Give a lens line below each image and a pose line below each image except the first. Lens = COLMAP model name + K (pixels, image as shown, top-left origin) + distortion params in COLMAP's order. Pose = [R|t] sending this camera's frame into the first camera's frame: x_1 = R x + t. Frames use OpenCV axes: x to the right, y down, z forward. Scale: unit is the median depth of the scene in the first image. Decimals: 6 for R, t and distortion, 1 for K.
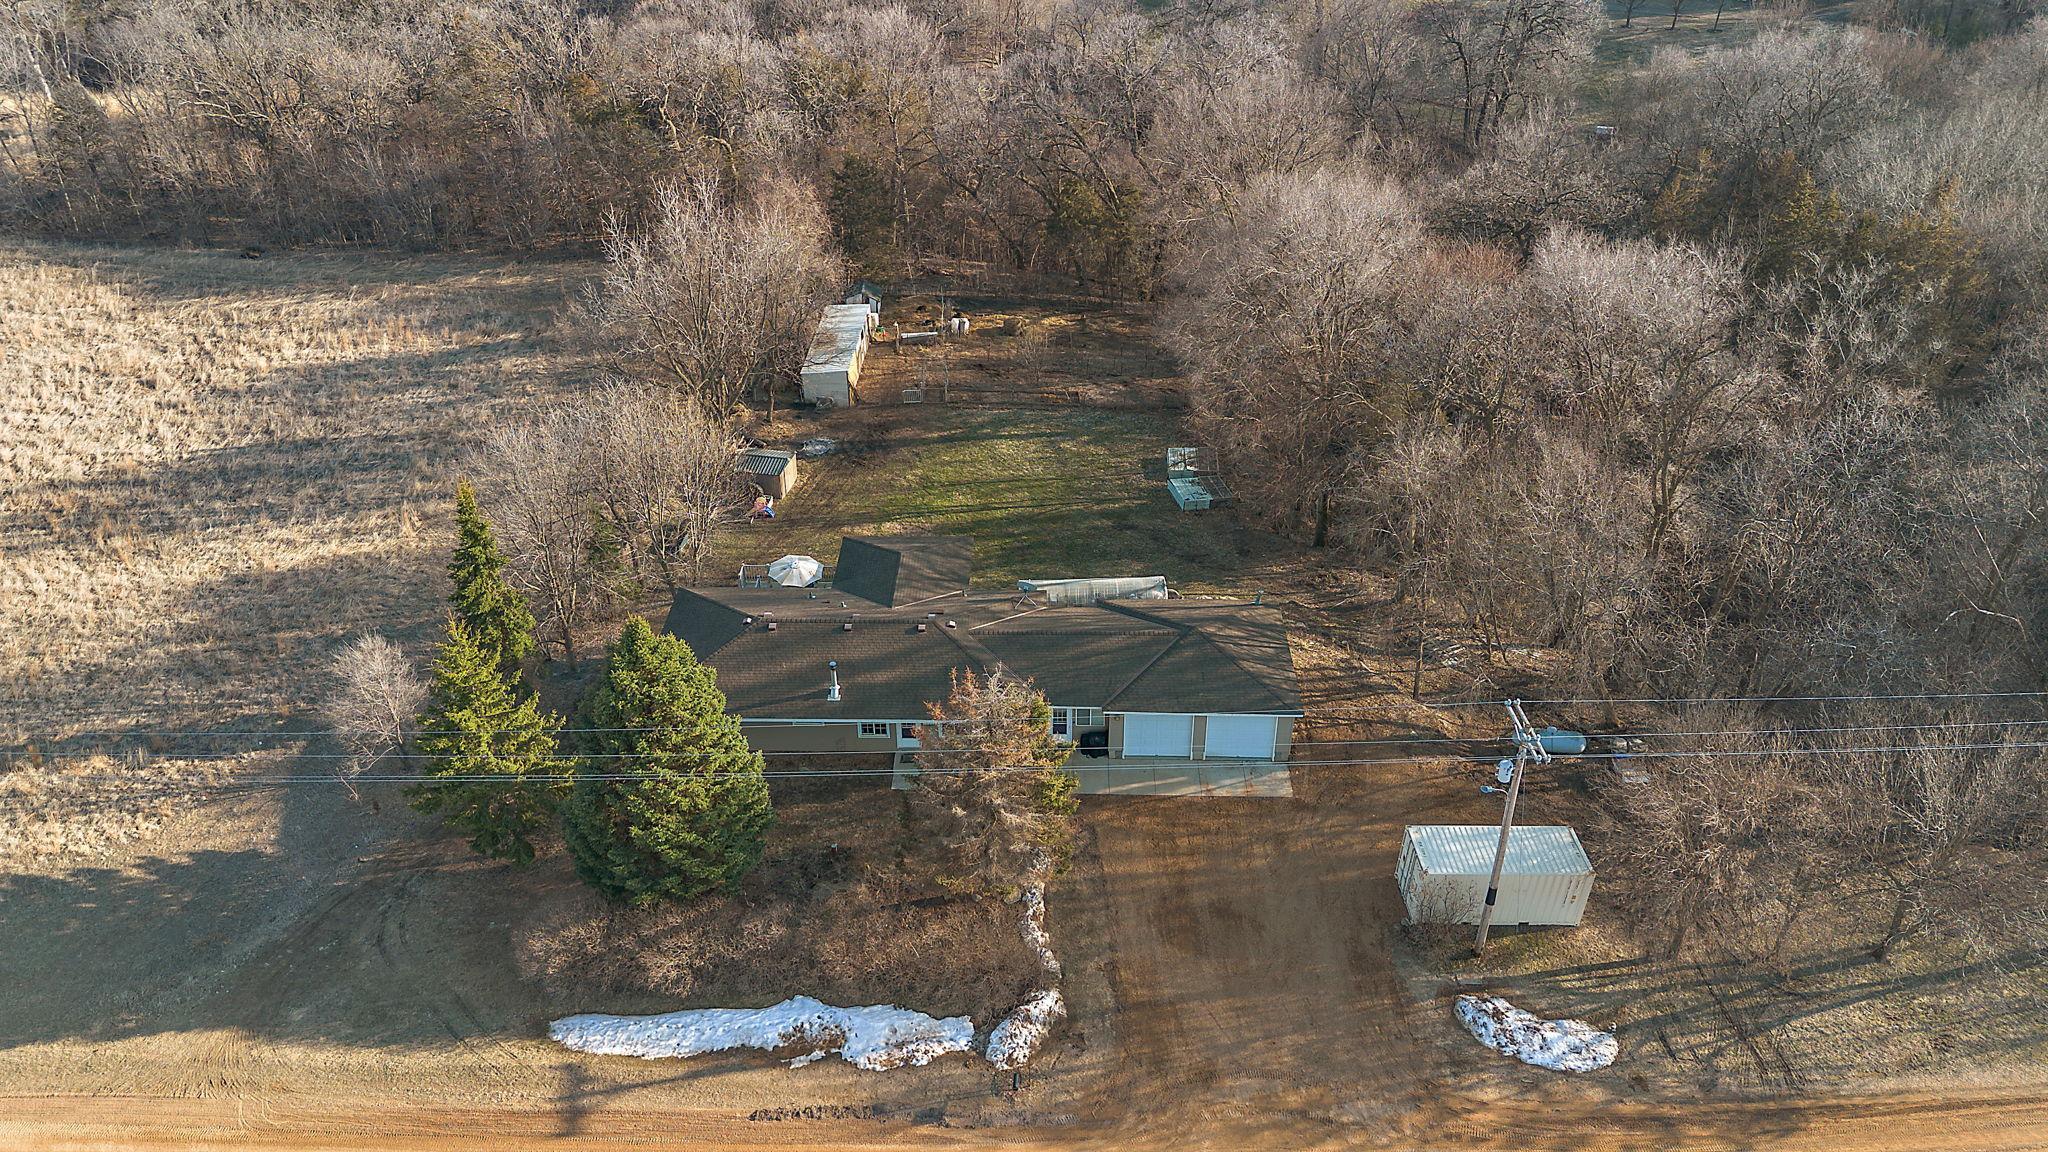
lens RADIAL K [[1457.0, 0, 1025.9], [0, 1457.0, 568.7], [0, 0, 1]] dist [0.081497, -0.082124]
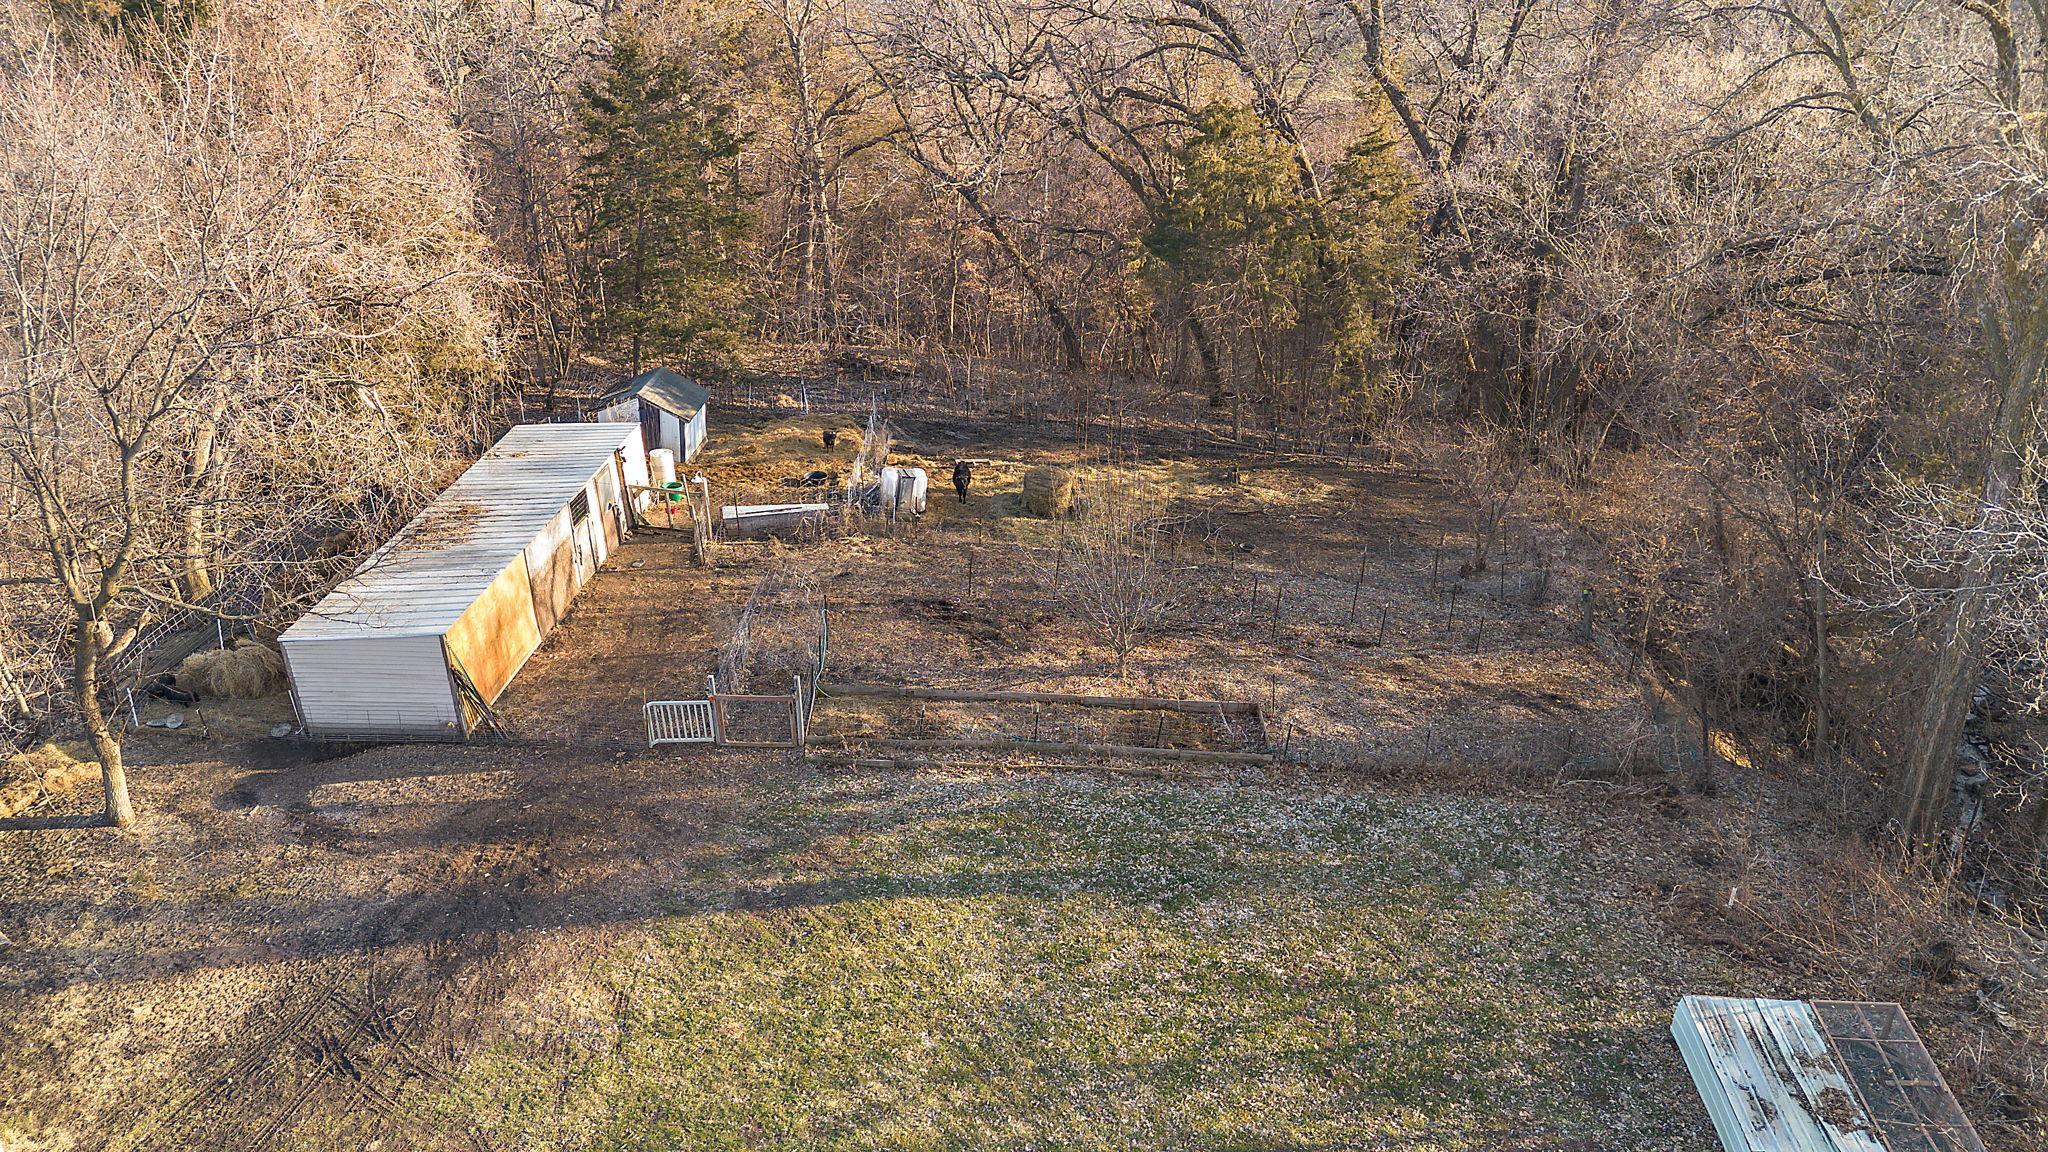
lens RADIAL K [[1457.0, 0, 1025.9], [0, 1457.0, 568.7], [0, 0, 1]] dist [0.081497, -0.082124]
pose [[0.999085, 0.015224, -0.039955, 0.000318], [-0.019886, 0.992695, -0.119002, -0.218581], [0.037852, 0.119688, 0.992090, 1.357578]]
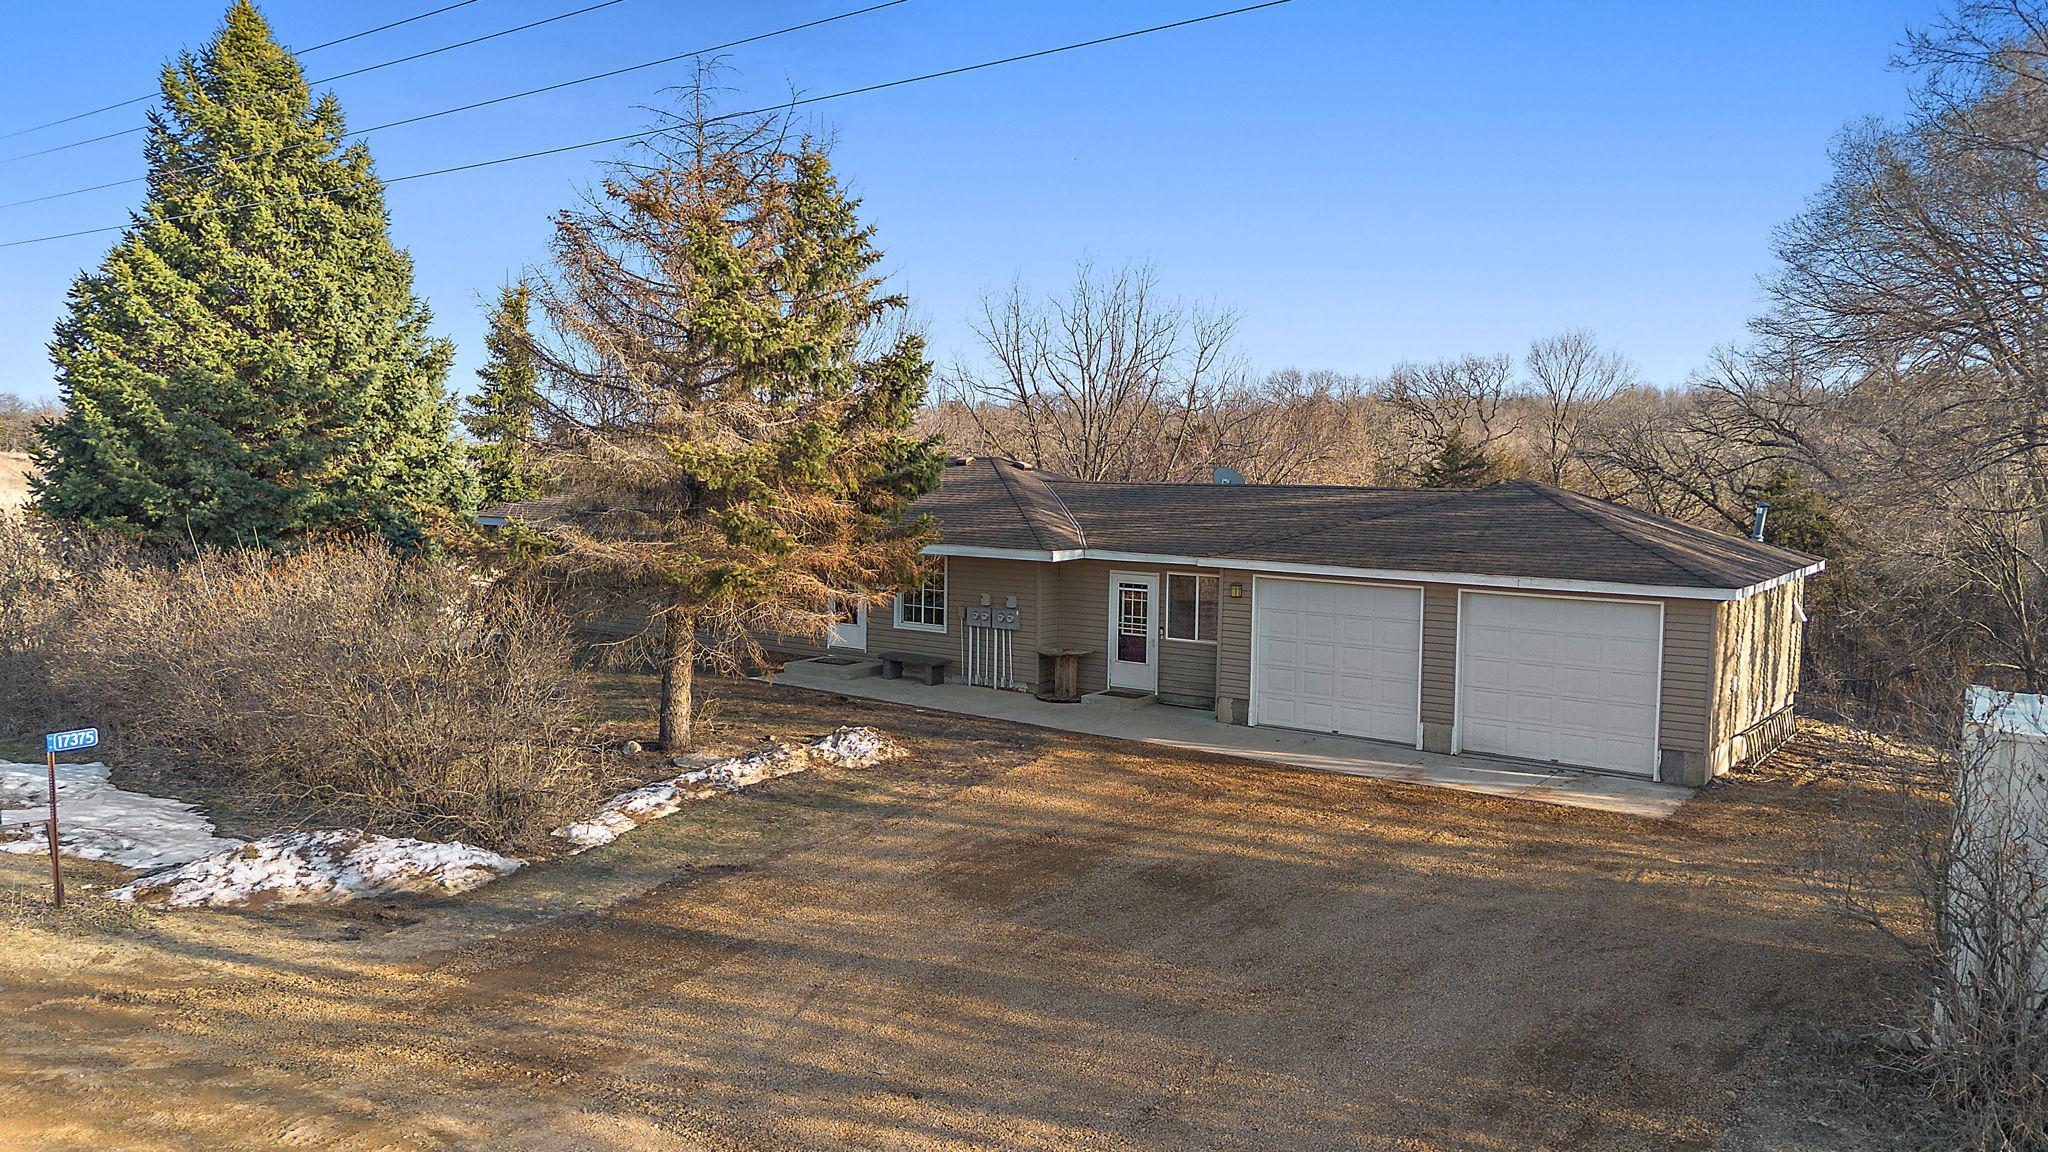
lens RADIAL K [[1483.3, 0, 1027.5], [0, 1483.3, 558.8], [0, 0, 1]] dist [0.085462, -0.099809]
pose [[0.828635, 0.054335, -0.557146, 0.279153], [-0.323516, 0.858719, -0.397415, 0.317188], [0.456838, 0.509557, 0.729144, 0.768533]]
